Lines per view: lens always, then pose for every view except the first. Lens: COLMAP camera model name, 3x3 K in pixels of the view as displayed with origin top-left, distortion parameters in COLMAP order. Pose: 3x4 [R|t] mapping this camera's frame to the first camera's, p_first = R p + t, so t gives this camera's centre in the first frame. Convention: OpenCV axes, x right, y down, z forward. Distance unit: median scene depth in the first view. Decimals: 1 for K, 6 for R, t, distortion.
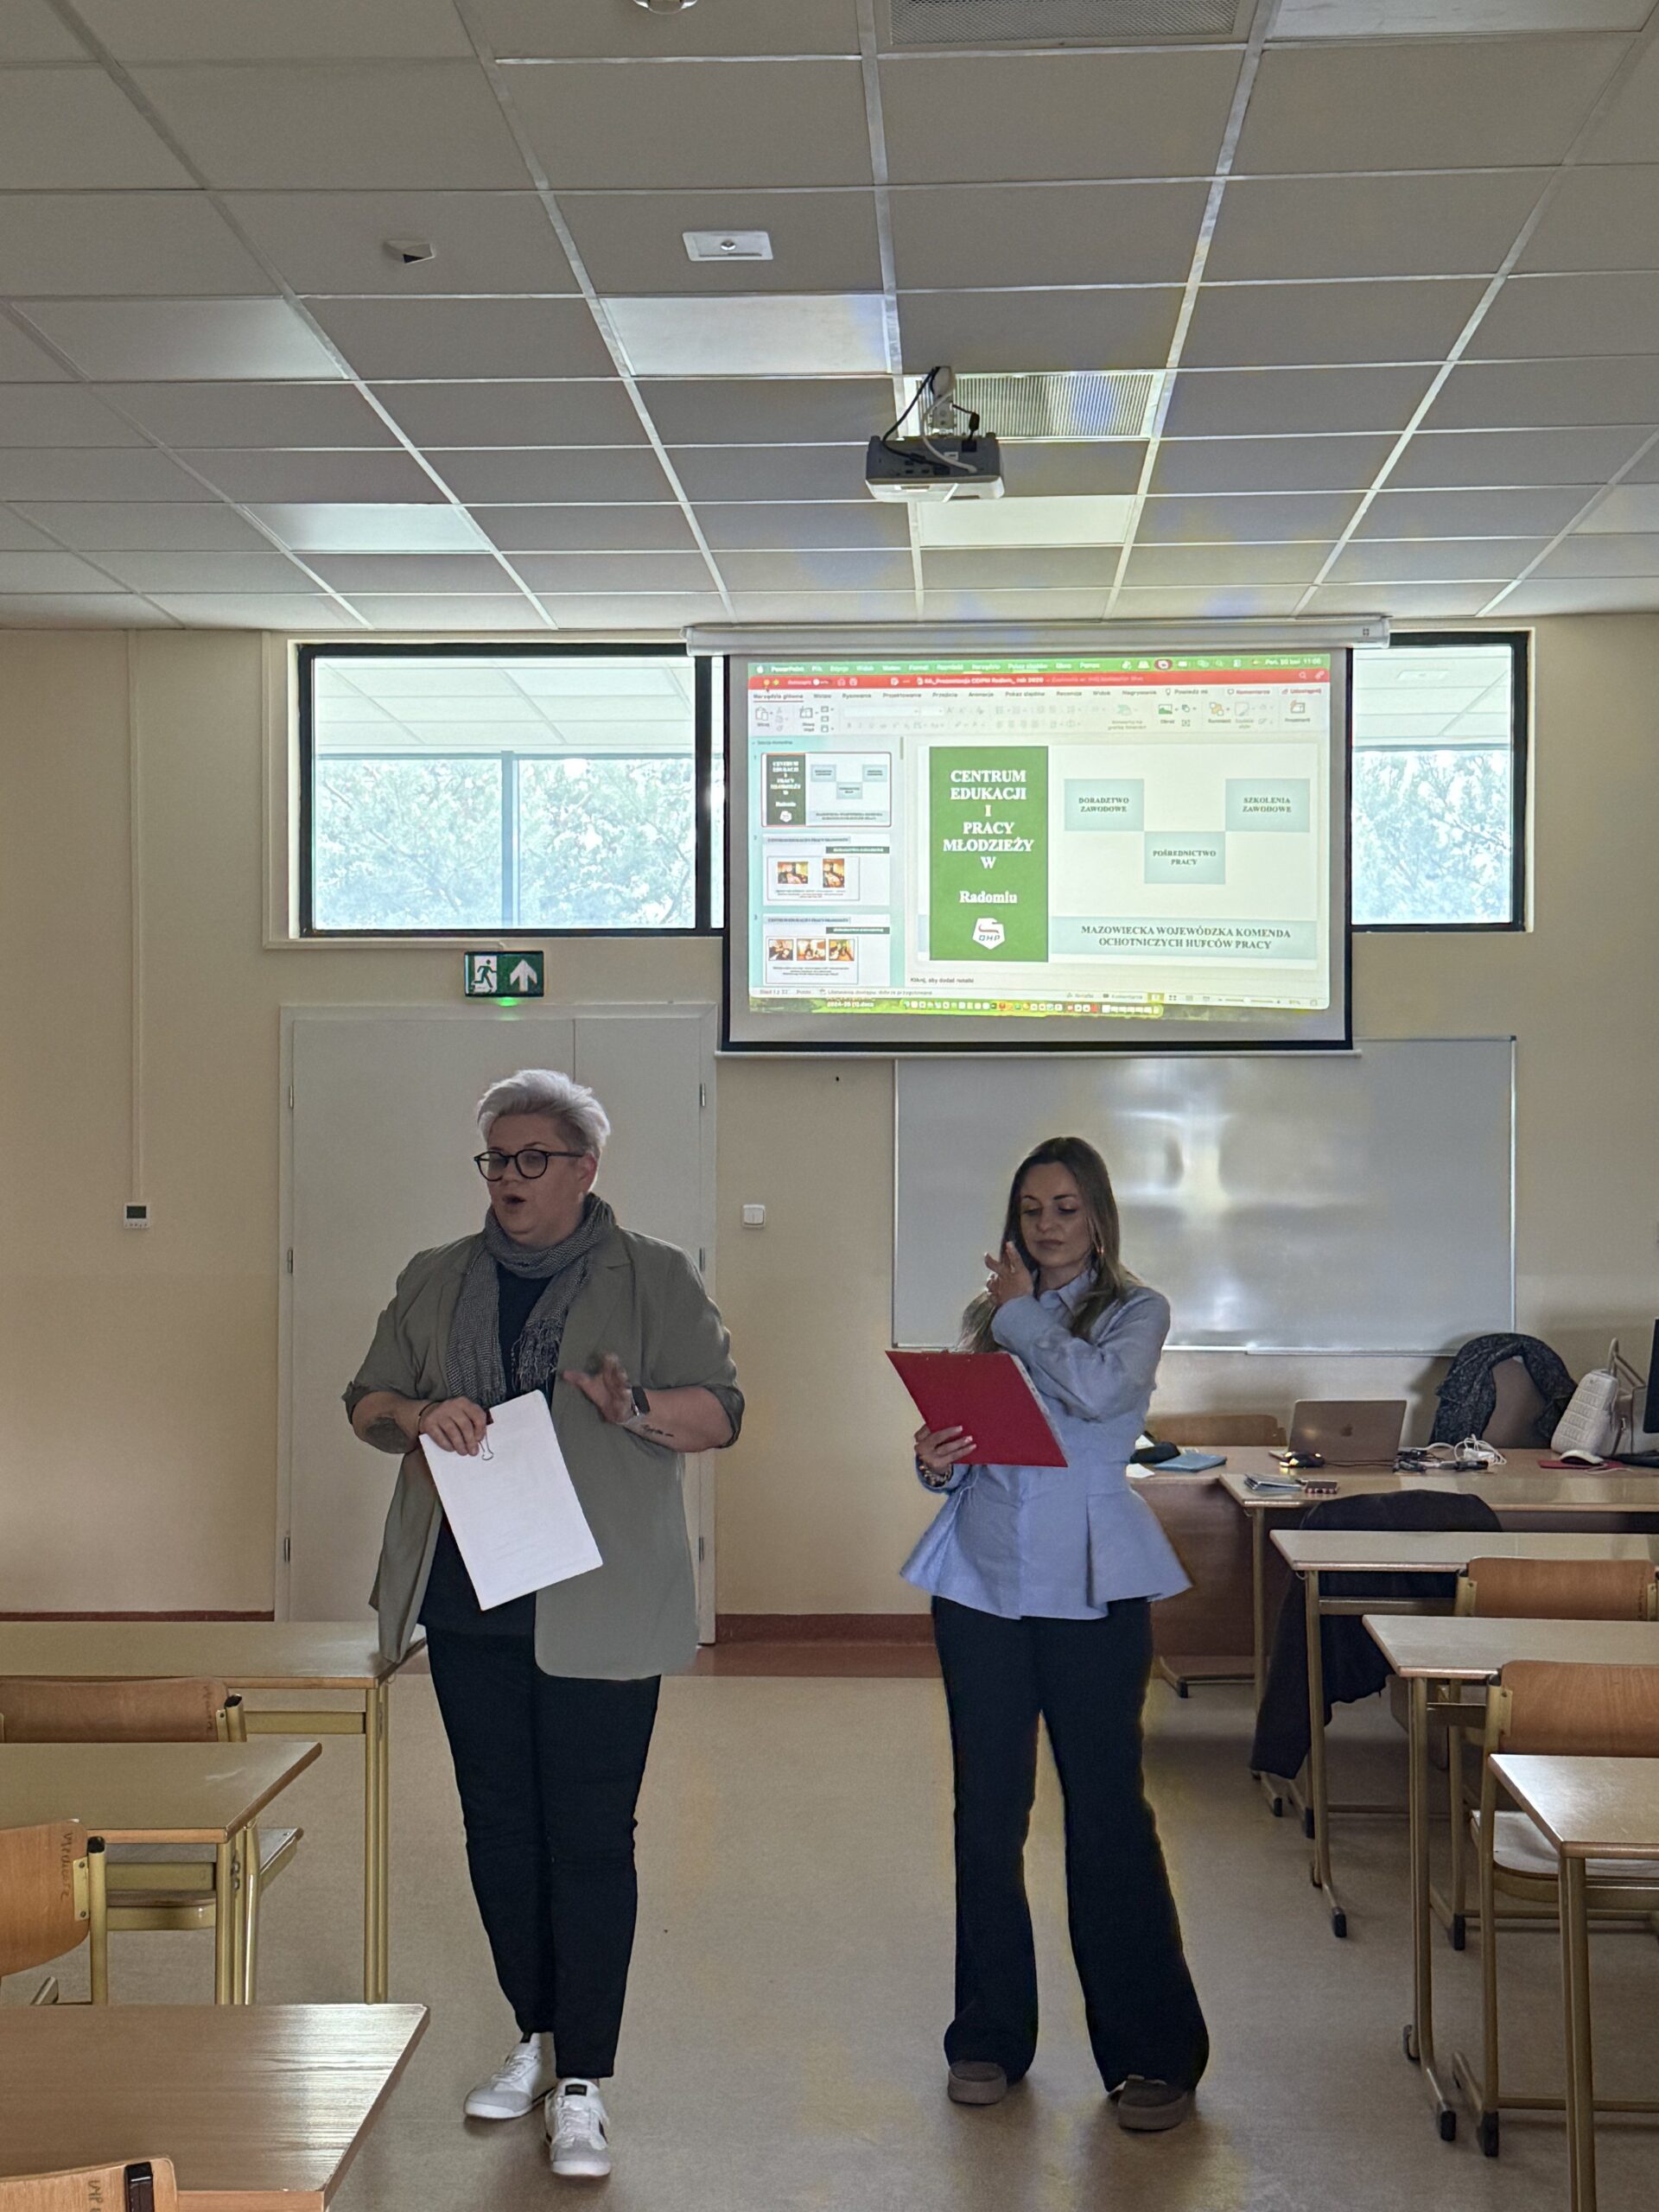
lens RADIAL K [[2852.3, 0, 829.5], [0, 2852.3, 1106.0], [0, 0, 1]] dist [0.157122, -0.008300]
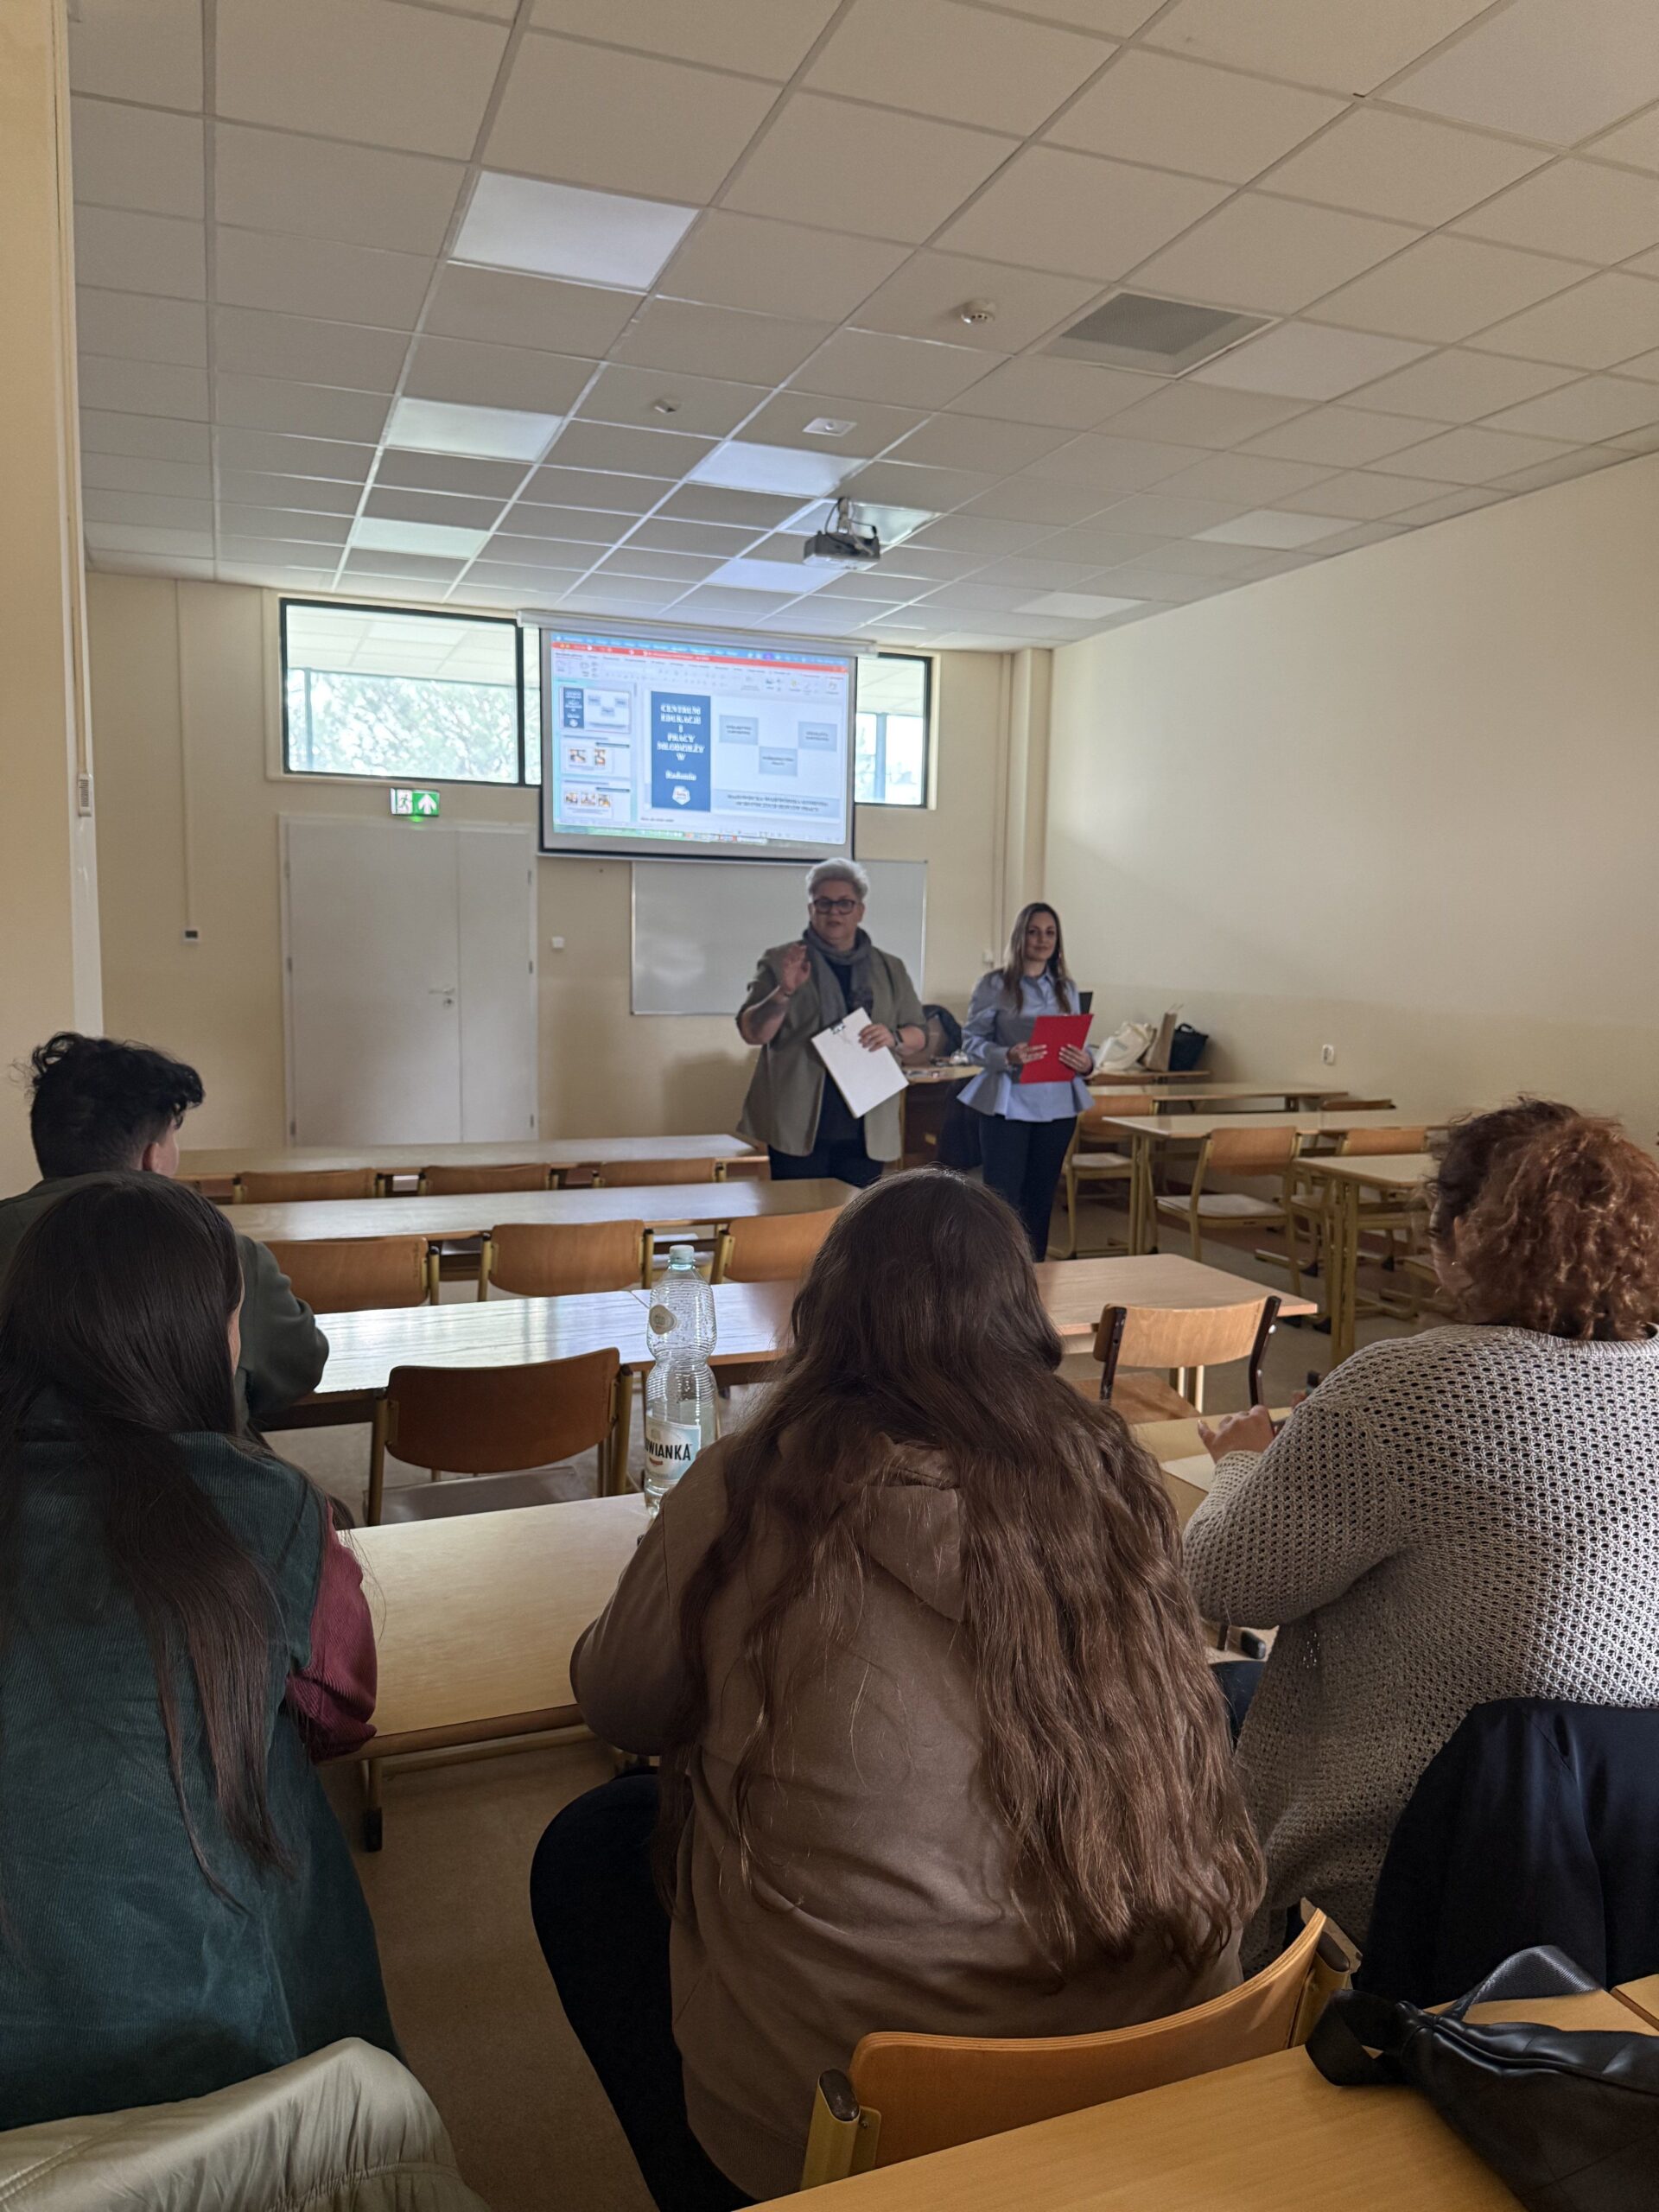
lens RADIAL K [[1550.7, 0, 829.5], [0, 1550.7, 1106.0], [0, 0, 1]] dist [0.189083, -0.409883]
pose [[0.915602, -0.028716, 0.401058, -0.276187], [-0.024117, 0.991729, 0.126065, 0.010826], [-0.401361, -0.125098, 0.907337, -0.007533]]
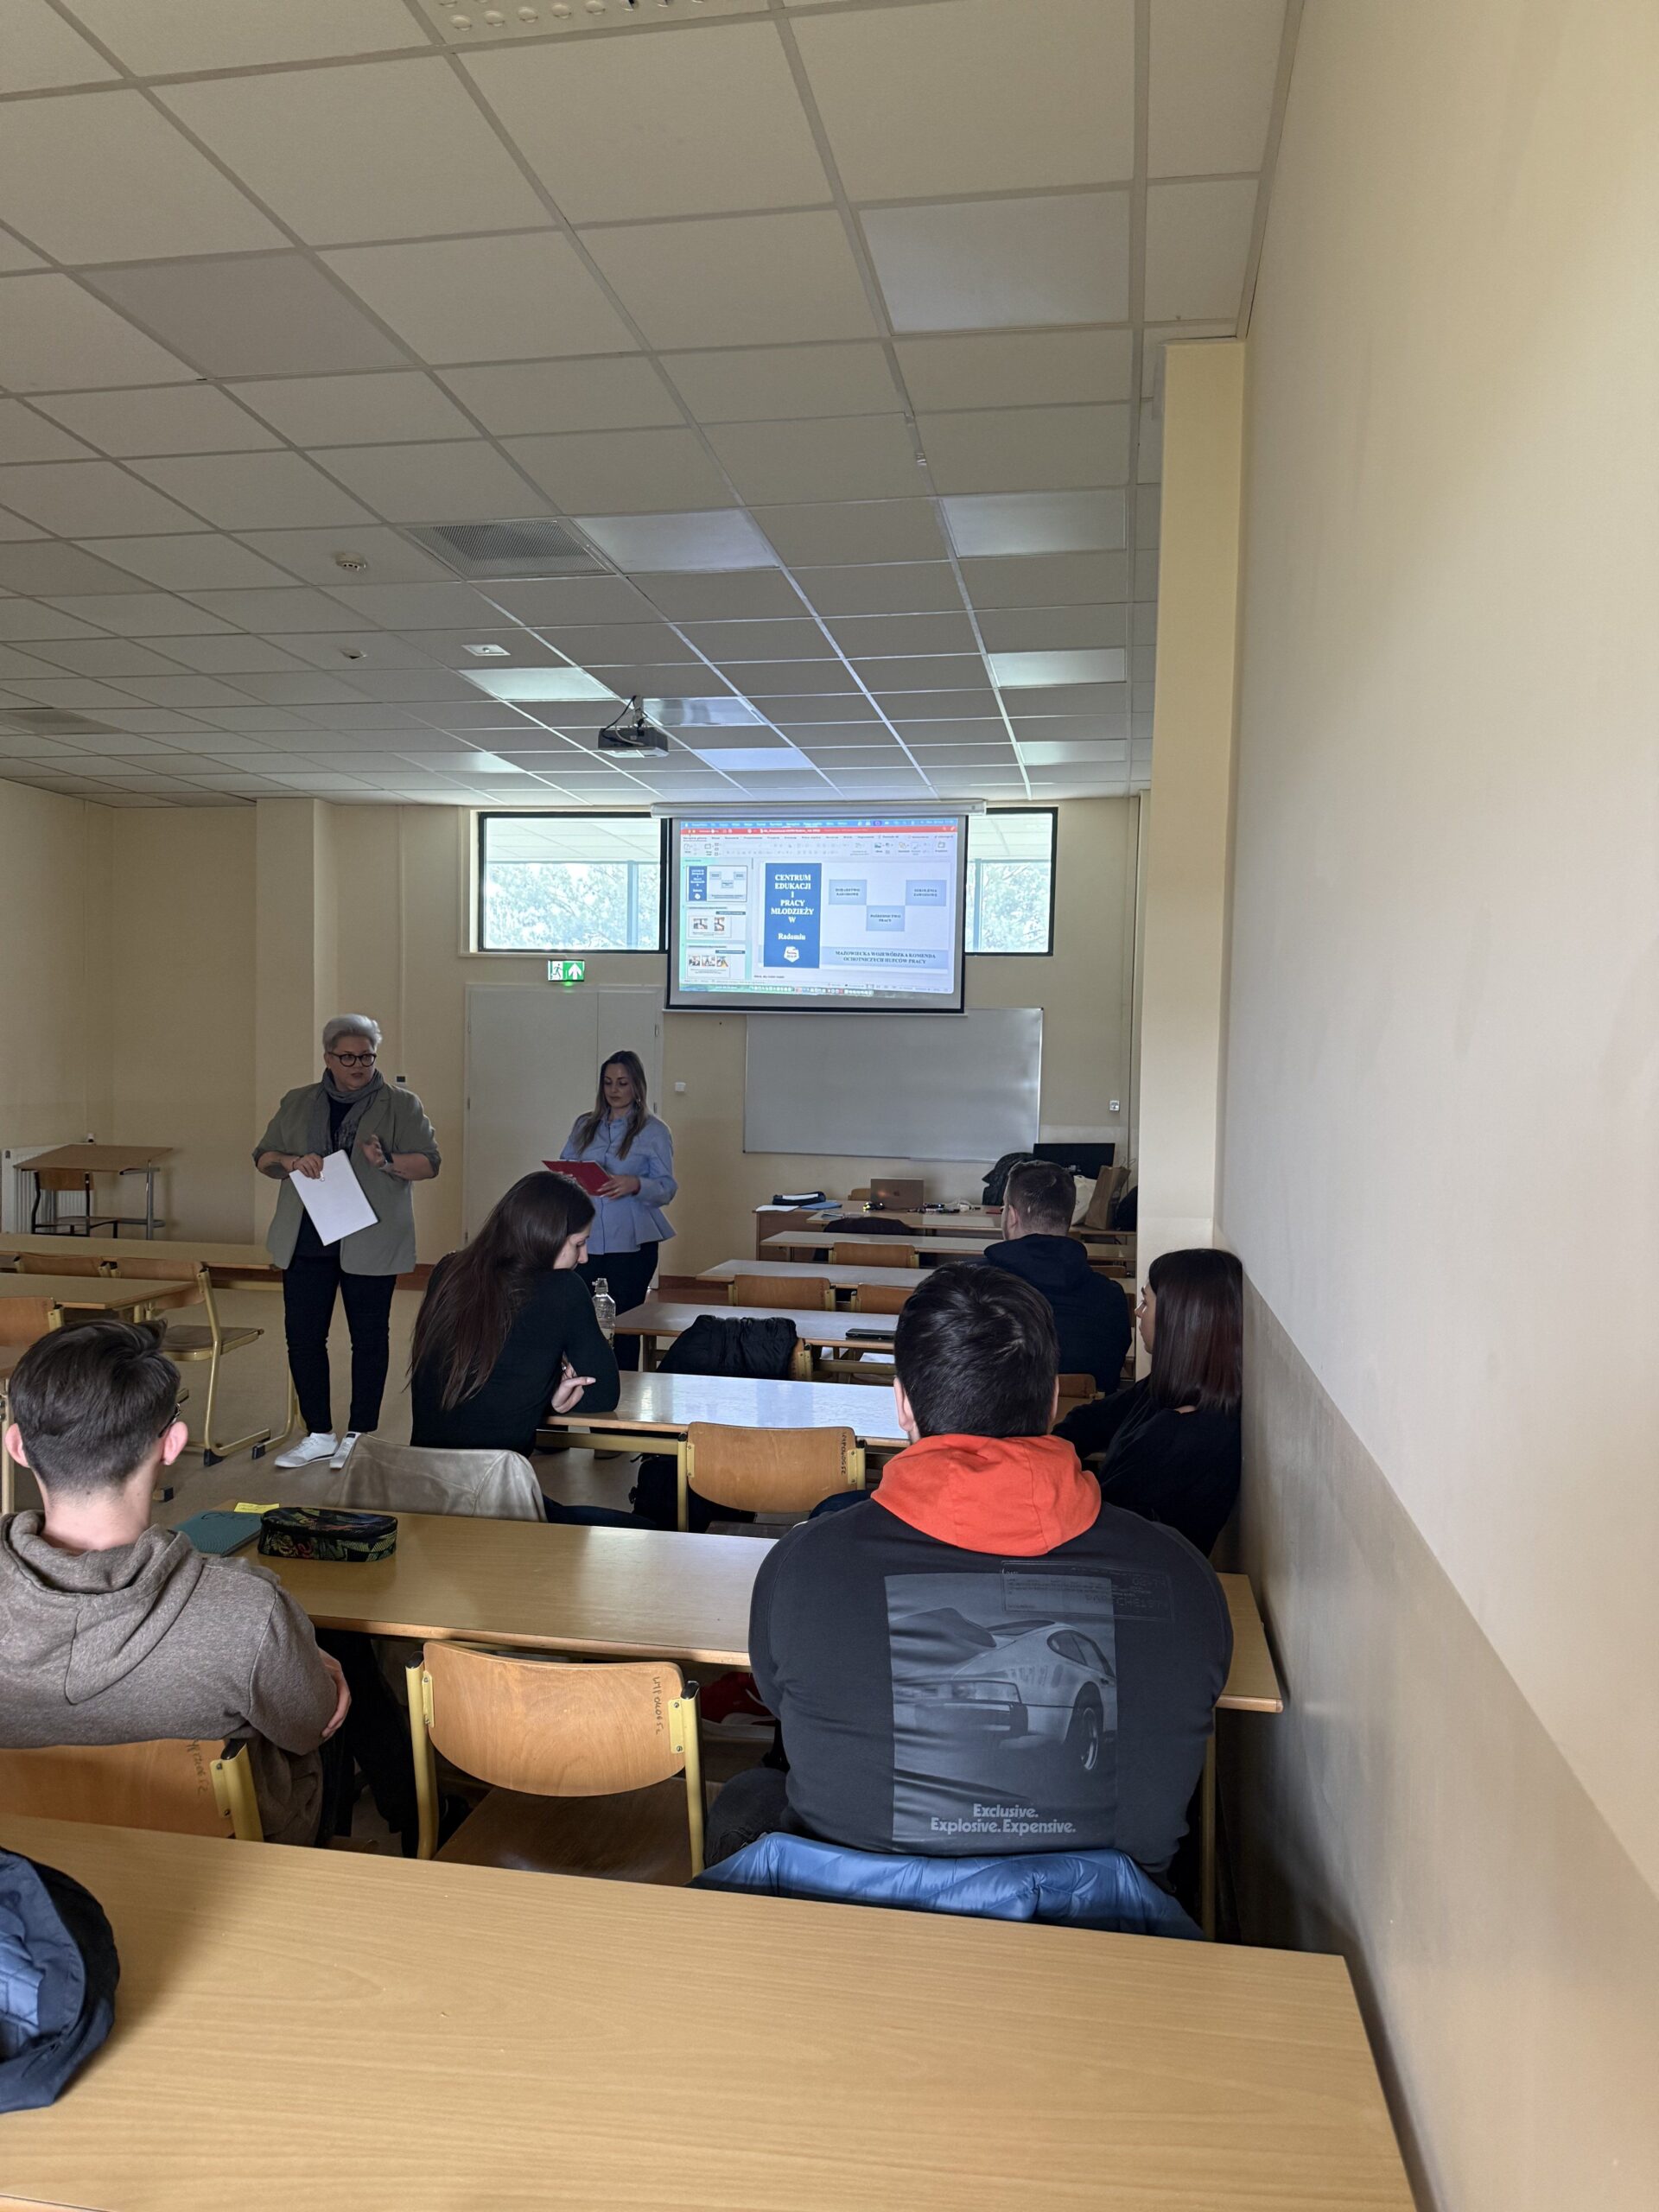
lens RADIAL K [[1550.7, 0, 829.5], [0, 1550.7, 1106.0], [0, 0, 1]] dist [0.189083, -0.409883]
pose [[0.988947, 0.025233, -0.146104, 0.250048], [-0.018774, 0.998792, 0.045419, -0.002272], [0.147073, -0.042174, 0.988226, -0.113258]]
